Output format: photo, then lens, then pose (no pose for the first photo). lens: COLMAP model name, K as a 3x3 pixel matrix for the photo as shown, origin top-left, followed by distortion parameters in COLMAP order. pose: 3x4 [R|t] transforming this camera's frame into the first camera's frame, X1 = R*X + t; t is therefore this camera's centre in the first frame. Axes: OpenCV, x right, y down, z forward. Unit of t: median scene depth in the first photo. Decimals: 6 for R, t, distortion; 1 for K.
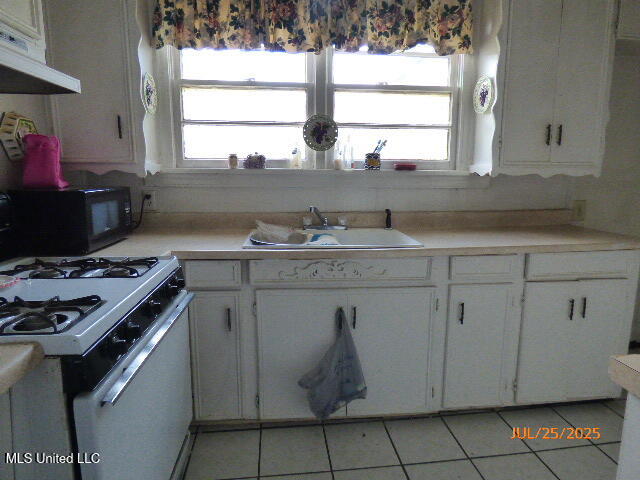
lens RADIAL K [[389.1, 0, 319.3], [0, 389.1, 238.7], [0, 0, 1]] dist [-0.018260, 0.002645]
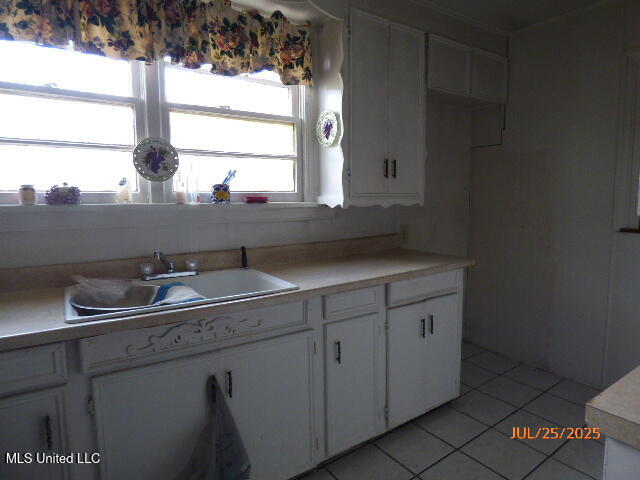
lens RADIAL K [[389.1, 0, 321.9], [0, 389.1, 240.4], [0, 0, 1]] dist [-0.018260, 0.002645]
pose [[0.880075, -0.062147, 0.470750, -0.090172], [0.089596, 0.995324, -0.036102, -0.045361], [-0.466305, 0.073950, 0.881528, 0.138881]]
